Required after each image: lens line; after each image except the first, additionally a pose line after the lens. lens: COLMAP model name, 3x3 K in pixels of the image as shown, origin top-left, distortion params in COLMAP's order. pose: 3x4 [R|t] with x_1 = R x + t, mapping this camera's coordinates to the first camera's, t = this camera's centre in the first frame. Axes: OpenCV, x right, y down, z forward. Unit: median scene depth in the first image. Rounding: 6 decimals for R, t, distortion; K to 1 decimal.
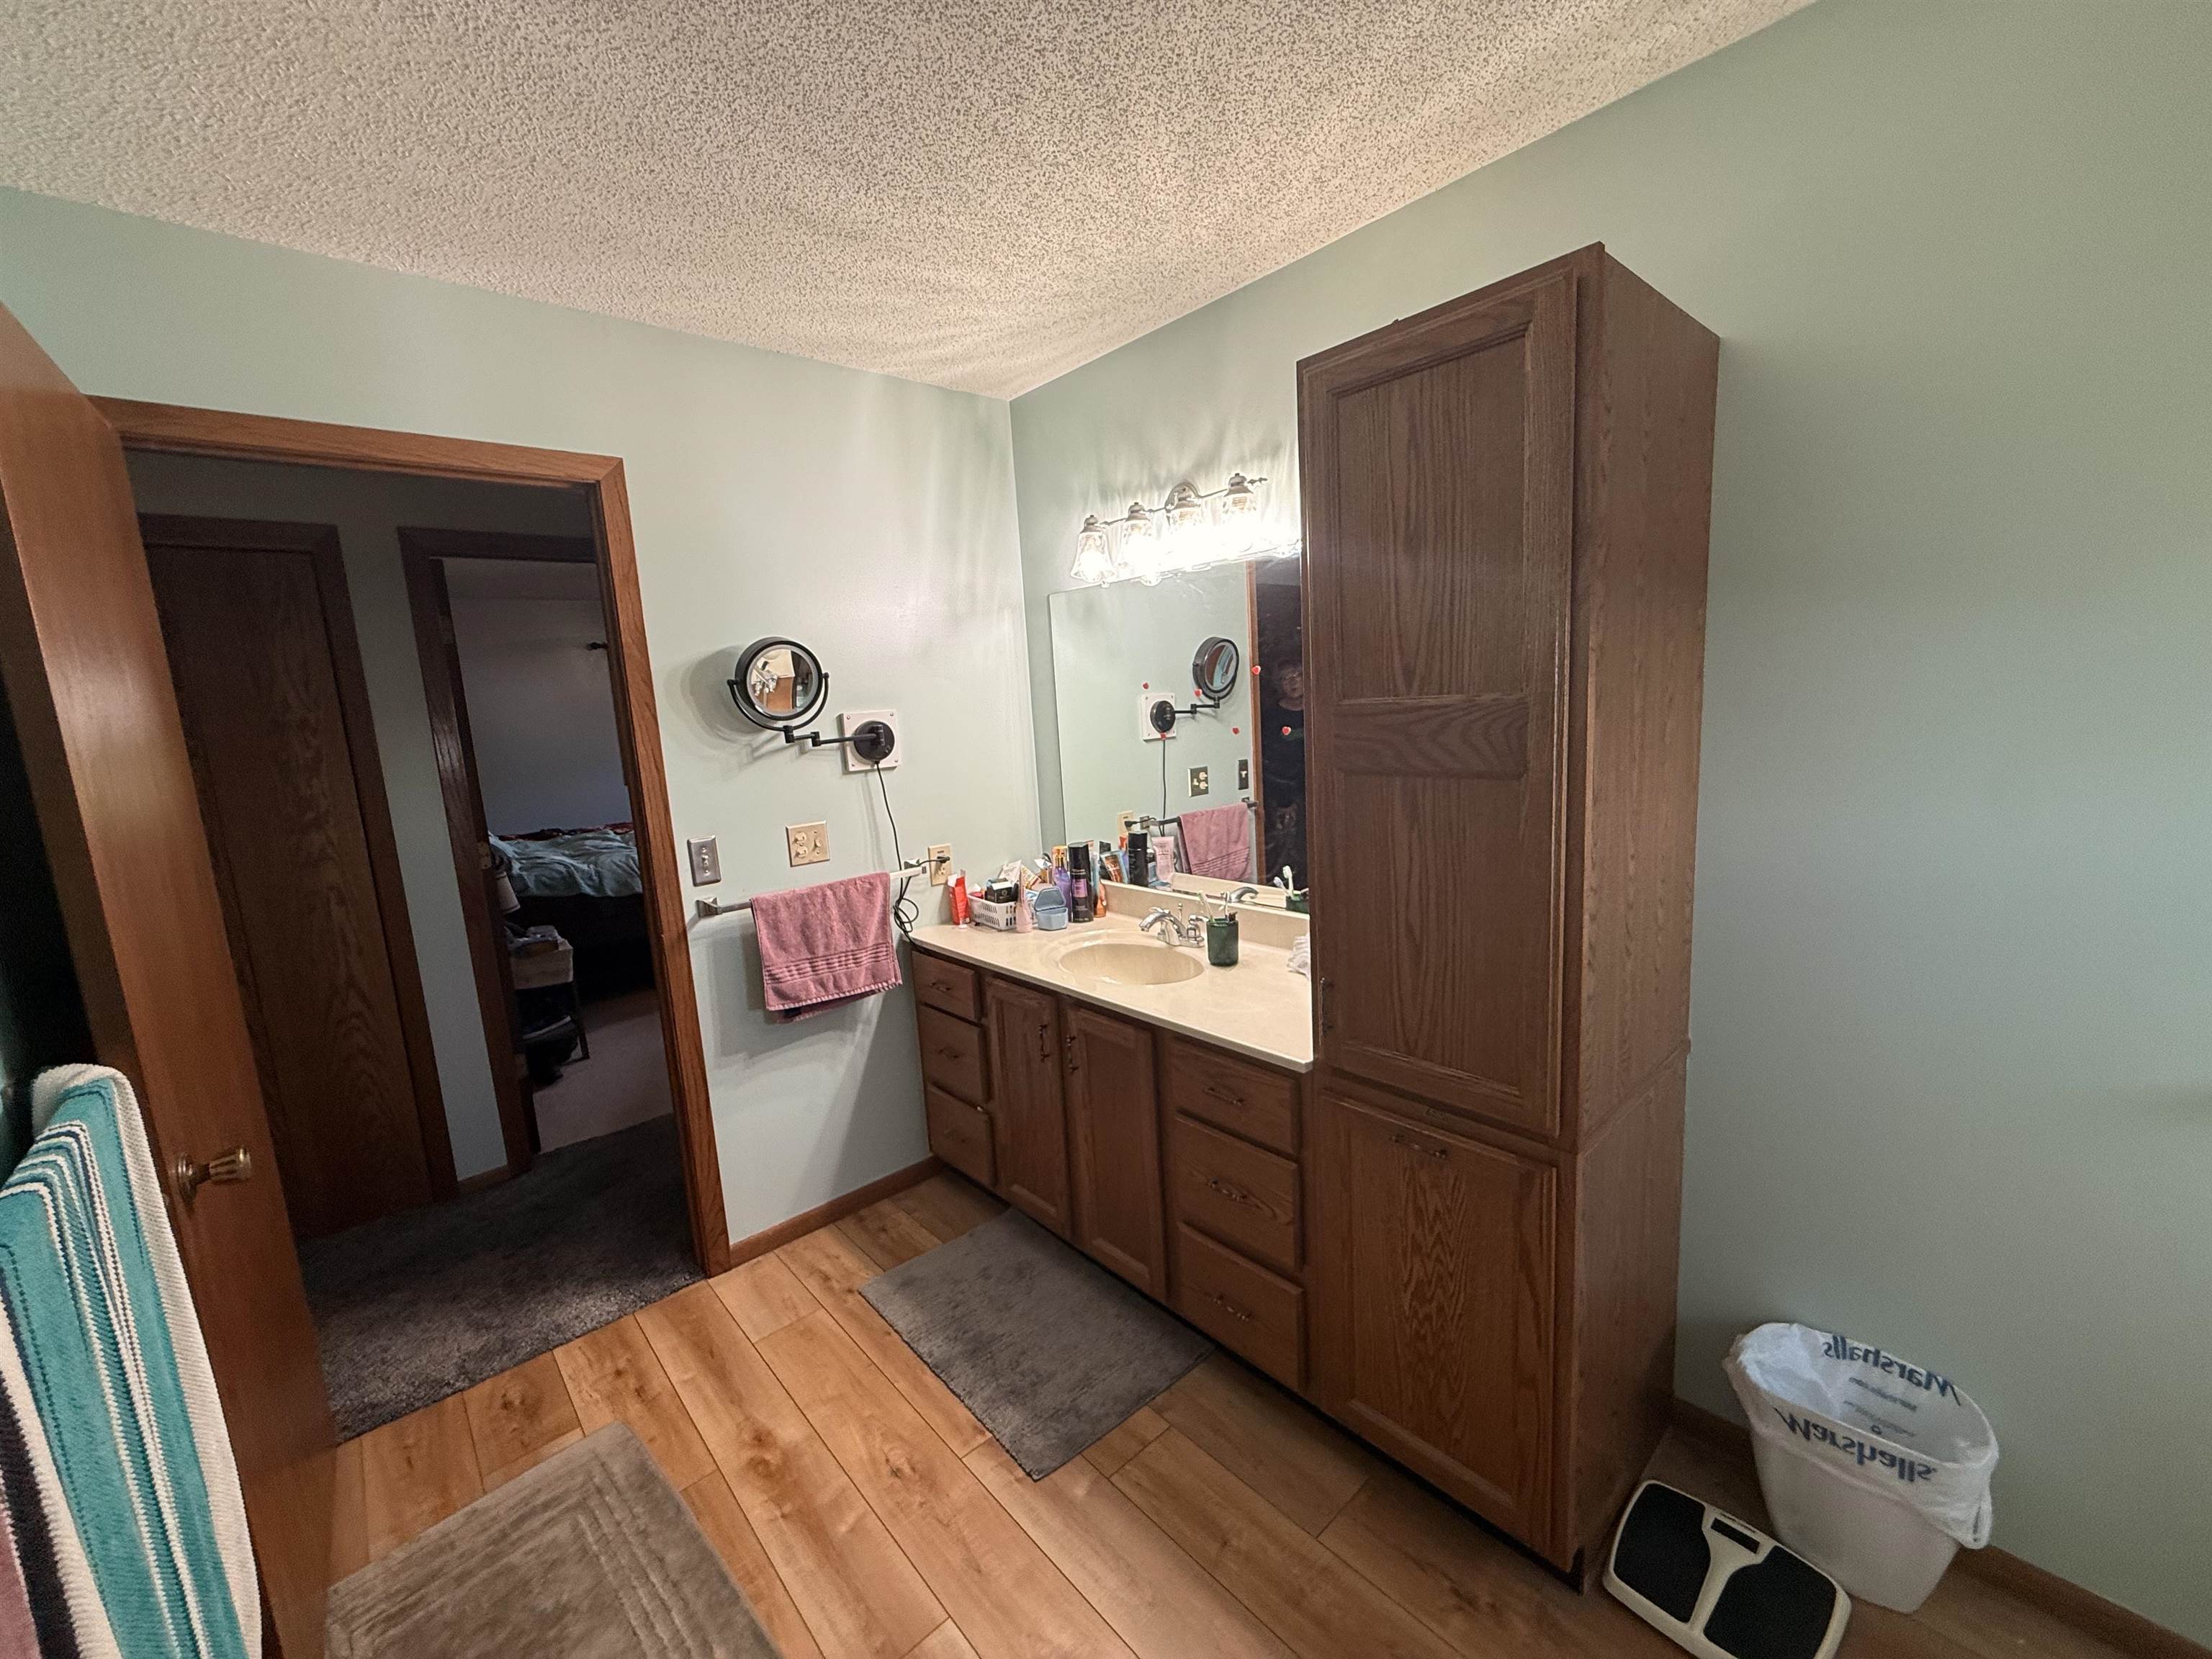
lens RADIAL K [[879.9, 0, 1101.9], [0, 879.9, 831.3], [0, 0, 1]] dist [0.000567, 0.000582]
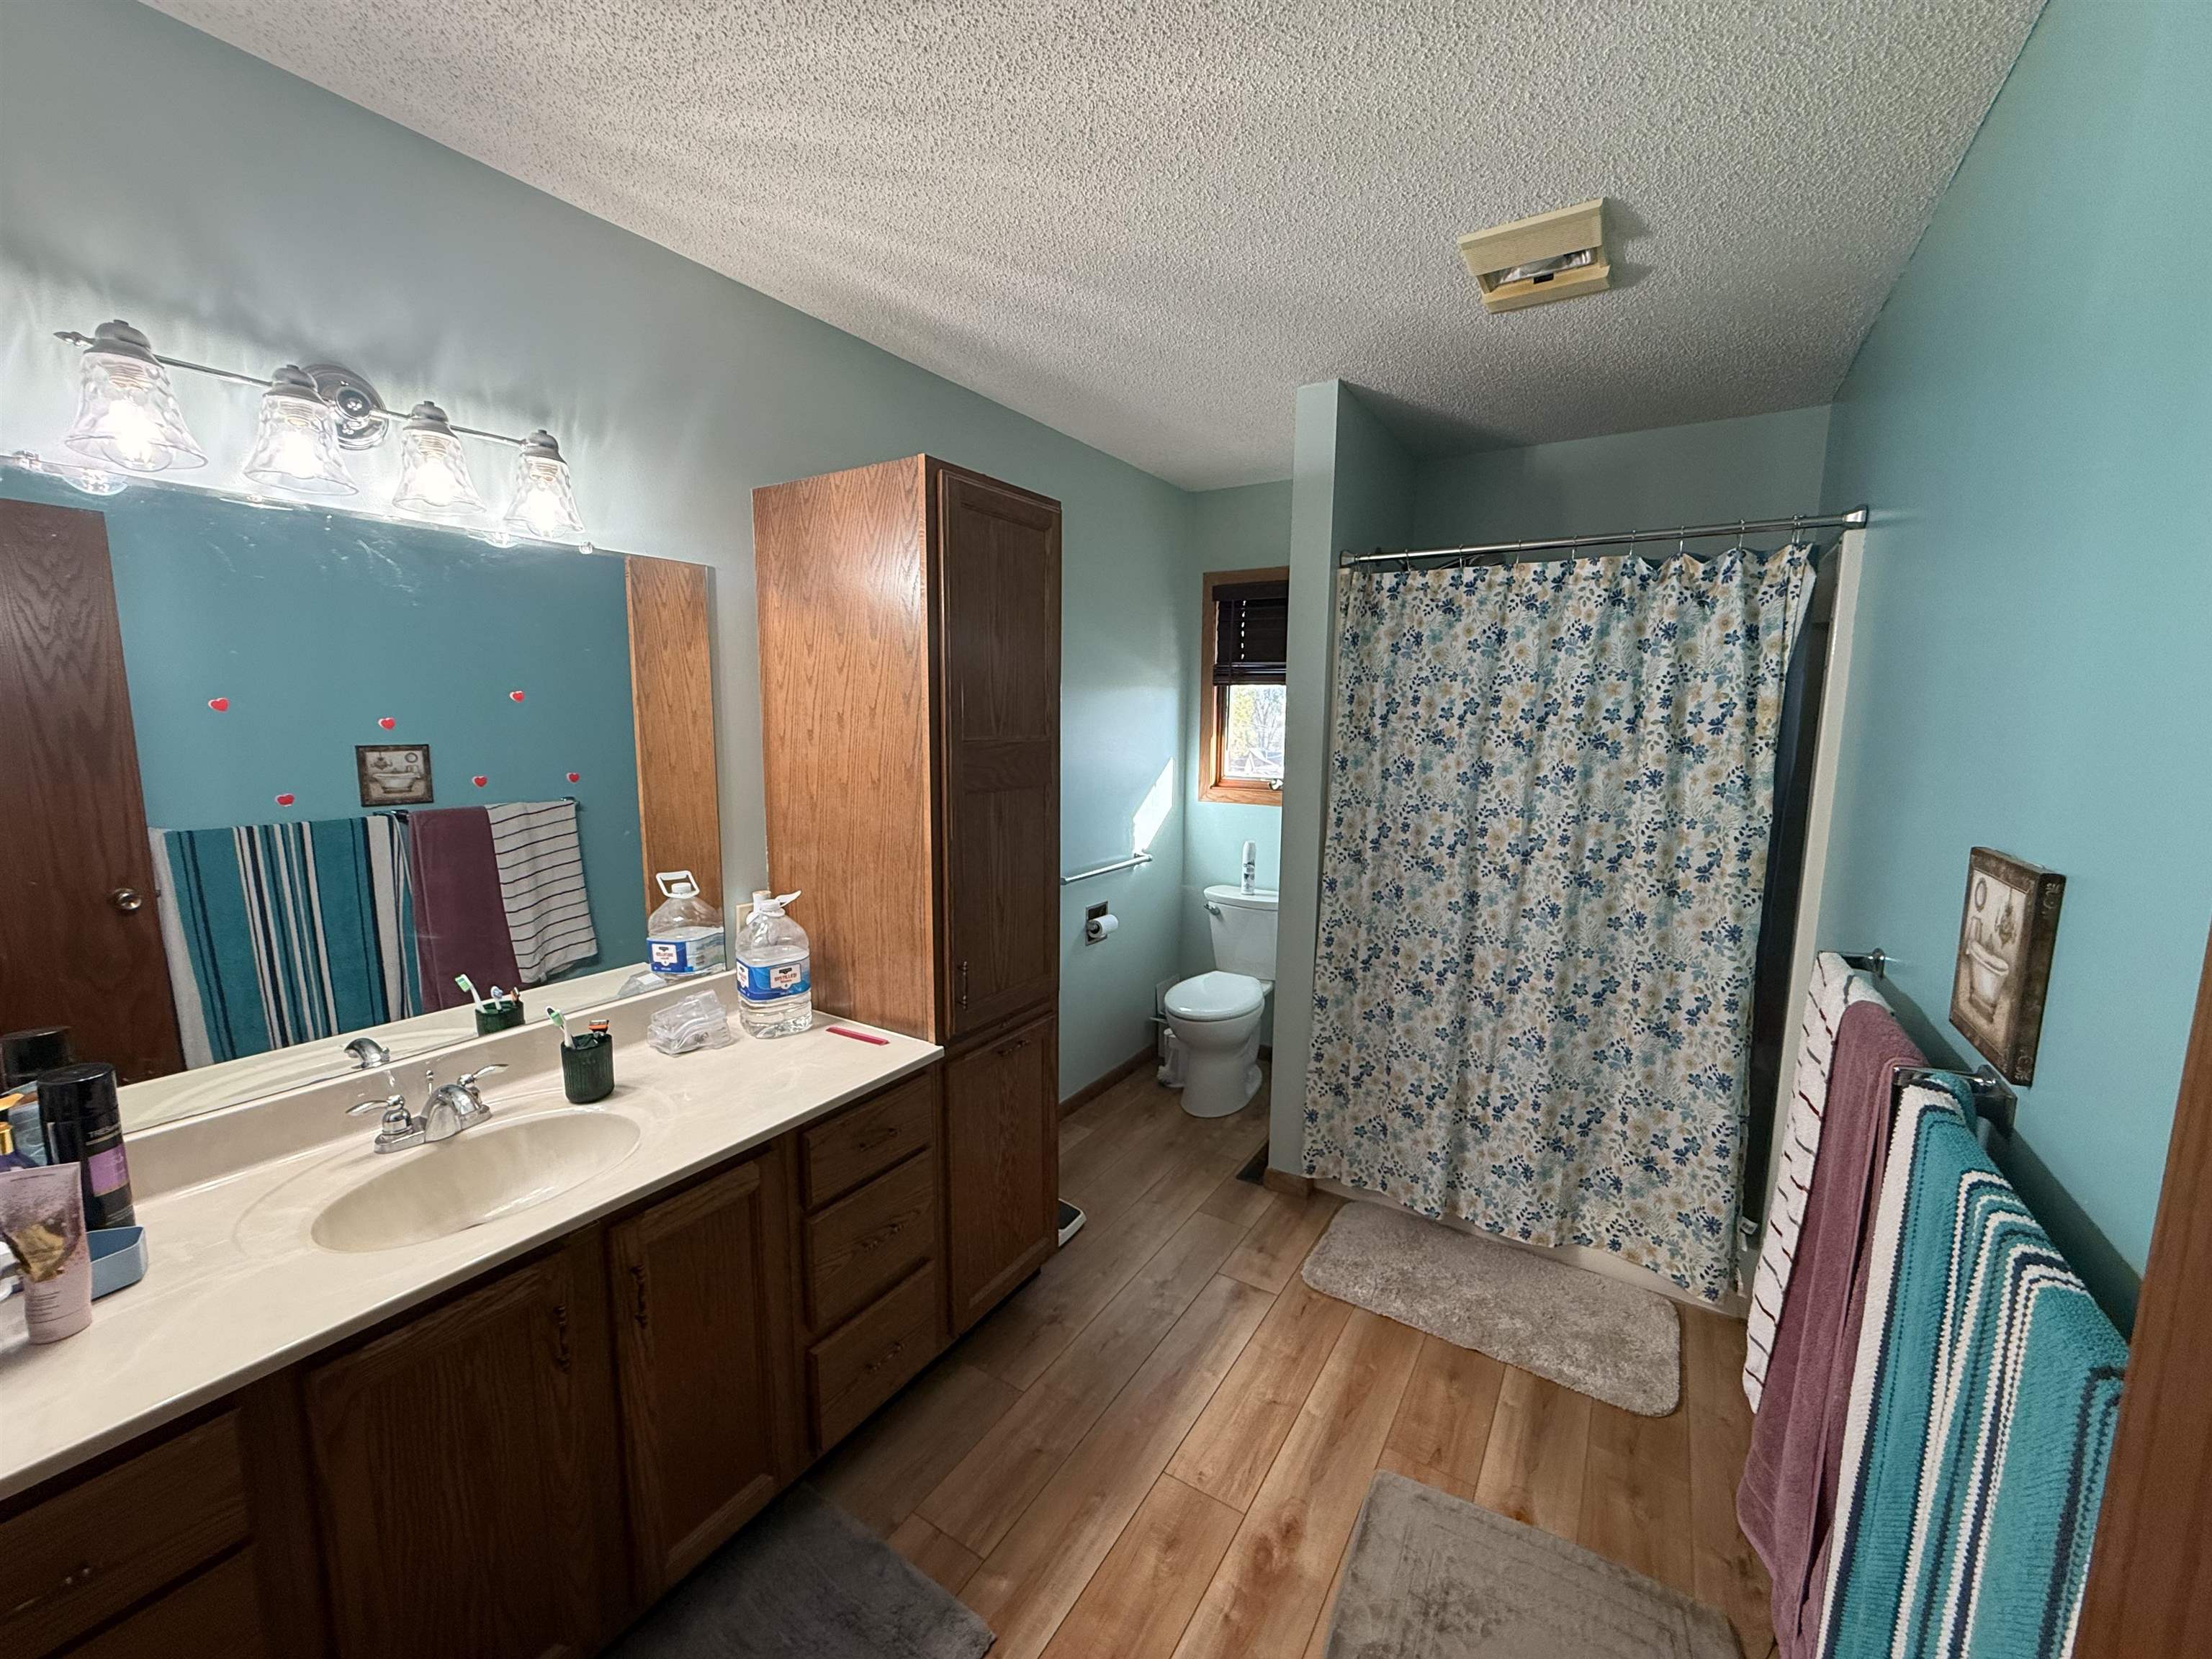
lens RADIAL K [[879.9, 0, 1103.2], [0, 879.9, 841.5], [0, 0, 1]] dist [0.000567, 0.000582]
pose [[-0.270295, -0.085196, 0.959001, -0.719167], [0.152783, 0.979660, 0.130093, -0.096092], [-0.950578, 0.181683, -0.251781, 0.817579]]
